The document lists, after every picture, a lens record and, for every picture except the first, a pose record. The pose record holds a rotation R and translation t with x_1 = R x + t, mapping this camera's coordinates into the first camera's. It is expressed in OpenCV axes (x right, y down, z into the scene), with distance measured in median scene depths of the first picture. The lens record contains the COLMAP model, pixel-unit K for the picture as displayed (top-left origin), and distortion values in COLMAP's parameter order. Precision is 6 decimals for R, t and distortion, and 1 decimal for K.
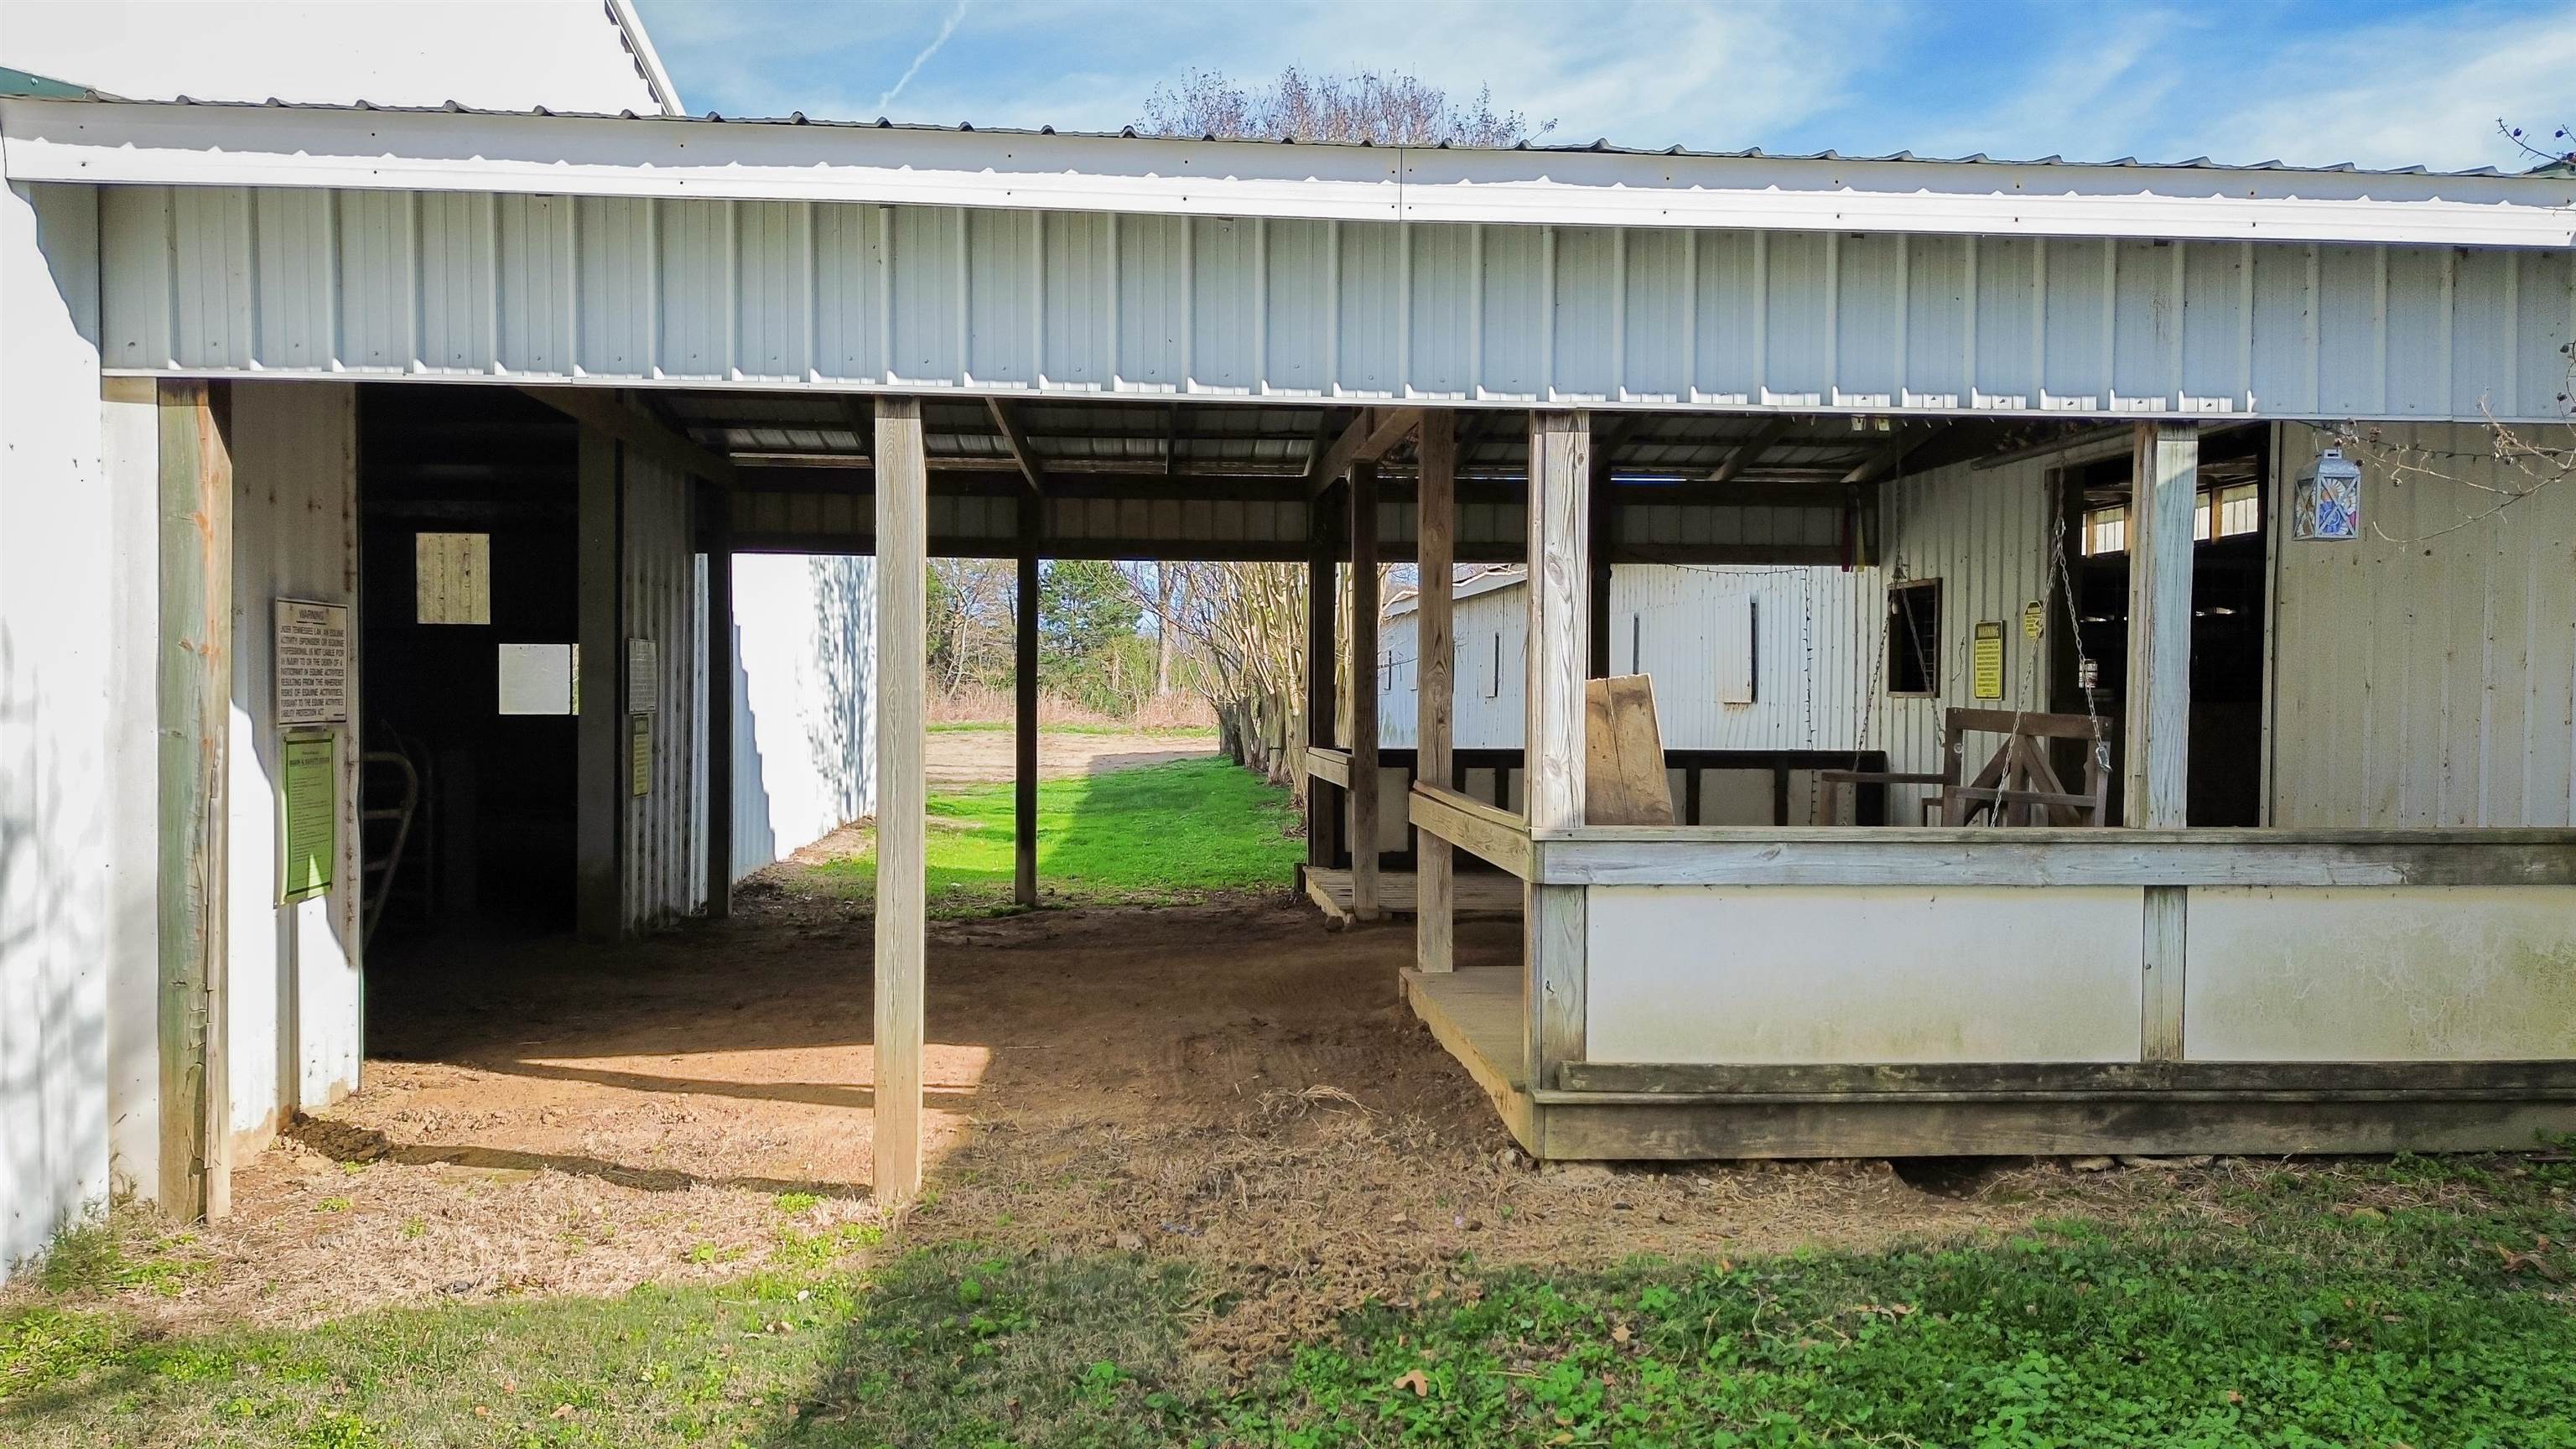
lens RADIAL K [[1787.1, 0, 1288.0], [0, 1787.1, 724.5], [0, 0, 1]] dist [-0.006116, -0.022496]
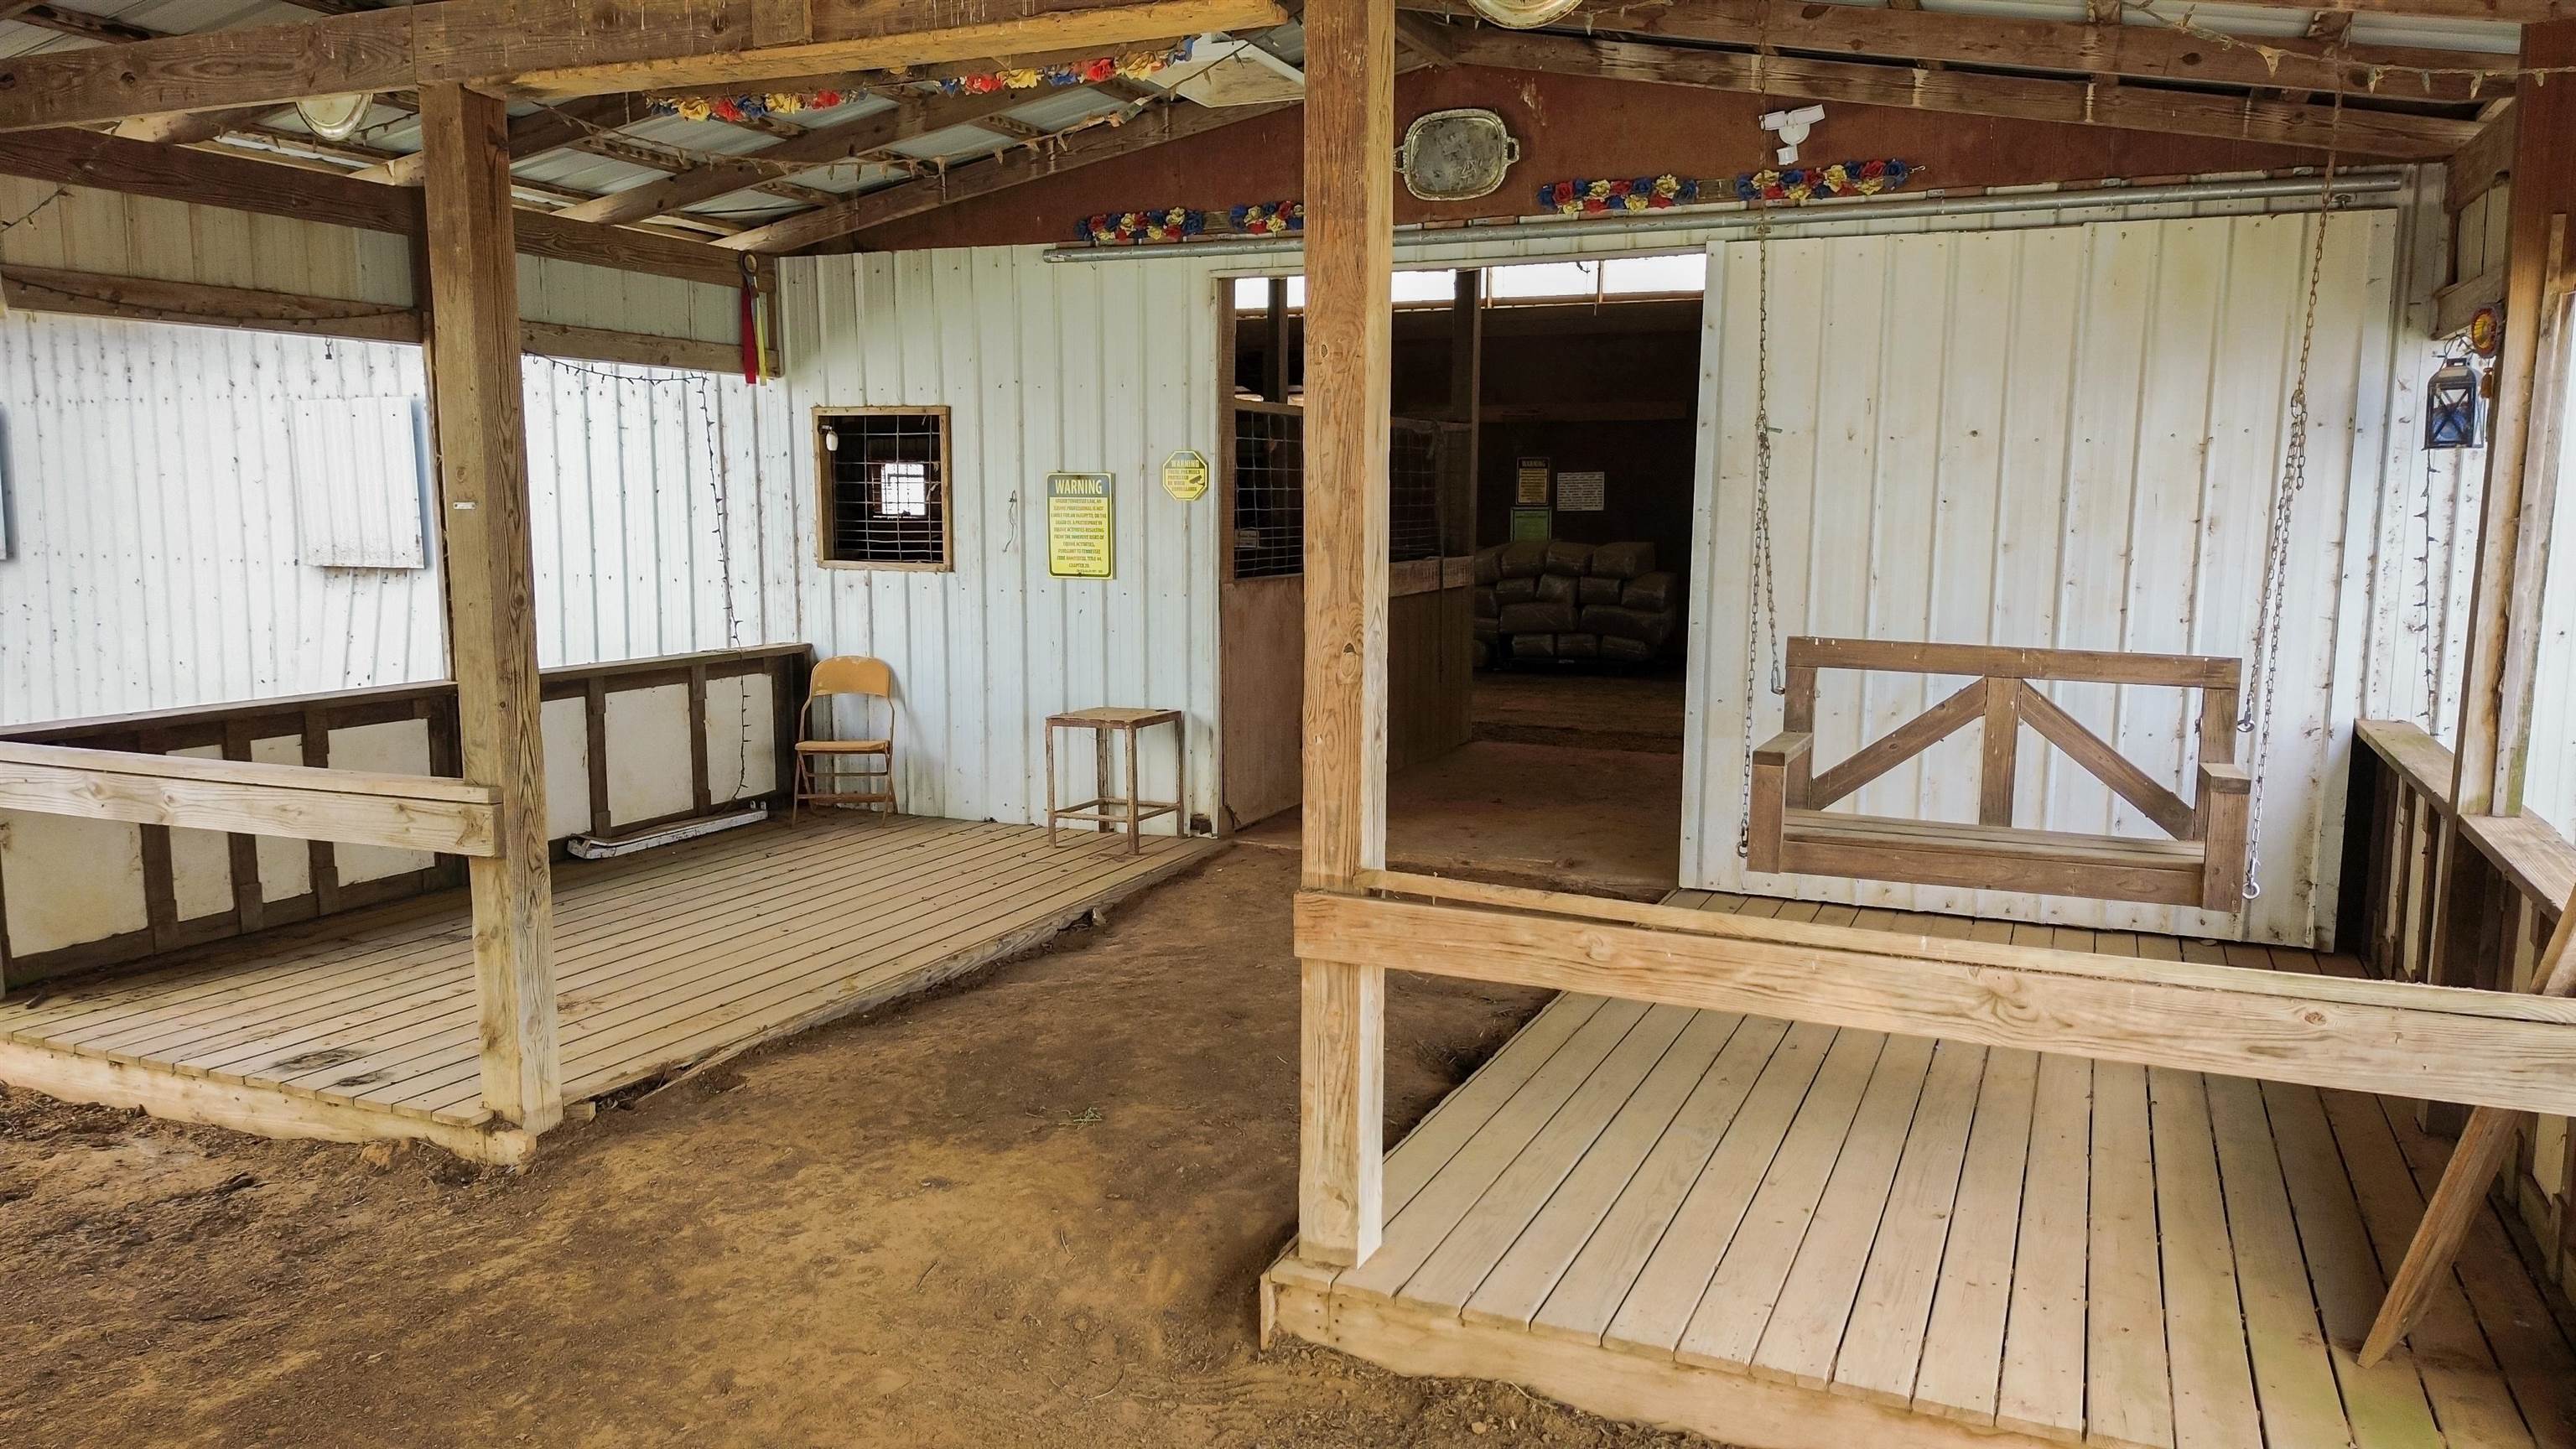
lens RADIAL K [[1787.1, 0, 1288.0], [0, 1787.1, 724.5], [0, 0, 1]] dist [-0.006116, -0.022496]
pose [[0.476574, -0.113874, 0.871728, -0.199871], [0.013281, 0.992395, 0.122376, -0.038460], [-0.879034, -0.046743, 0.474462, 0.507161]]
